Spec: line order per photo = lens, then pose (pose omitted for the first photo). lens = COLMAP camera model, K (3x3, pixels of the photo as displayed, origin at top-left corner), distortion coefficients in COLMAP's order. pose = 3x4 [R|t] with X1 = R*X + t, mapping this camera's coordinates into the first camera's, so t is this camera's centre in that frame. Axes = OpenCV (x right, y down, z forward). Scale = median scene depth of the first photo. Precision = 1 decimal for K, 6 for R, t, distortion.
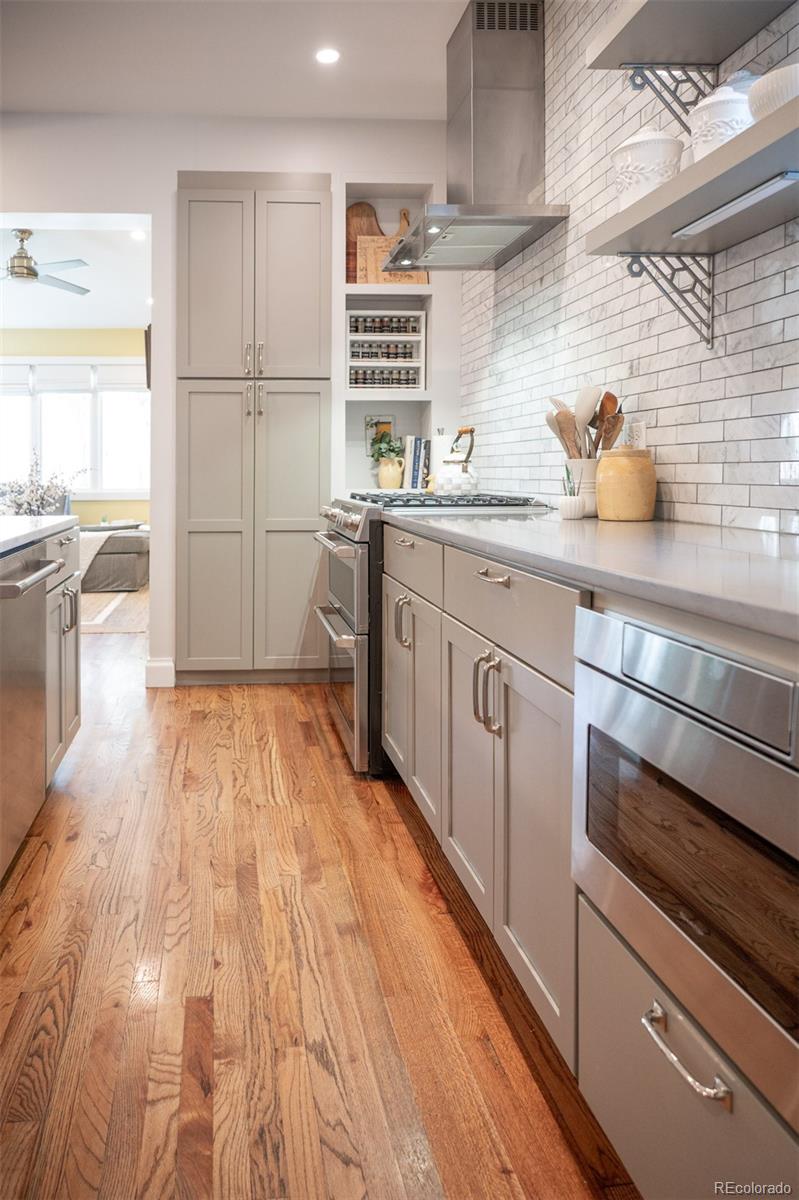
lens RADIAL K [[804.2, 0, 274.8], [0, 804.2, 522.8], [0, 0, 1]] dist [-0.024487, -0.003468]
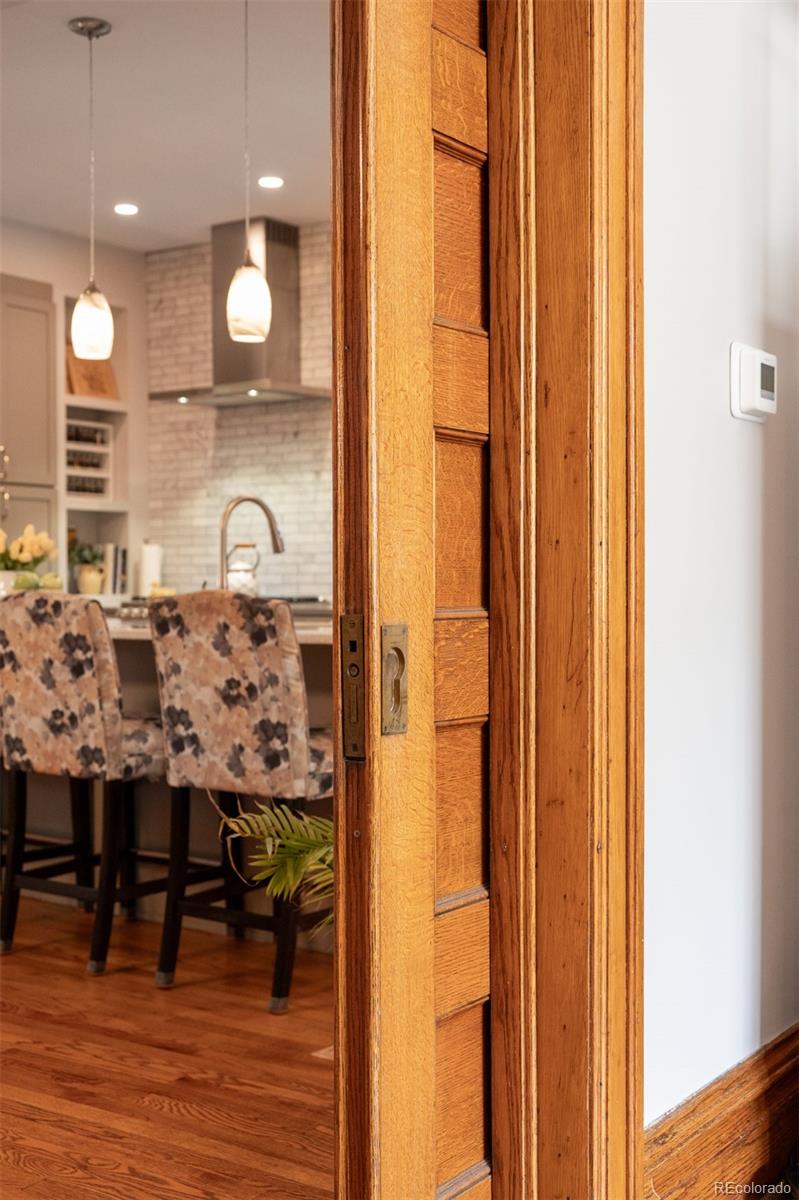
lens RADIAL K [[1495.5, 0, 397.7], [0, 1495.5, 601.1], [0, 0, 1]] dist [0.079642, 0.000000]
pose [[0.613929, -0.009566, 0.789303, -1.134811], [0.052352, 0.998218, -0.028622, 0.039640], [-0.787623, 0.058894, 0.613337, -0.476445]]
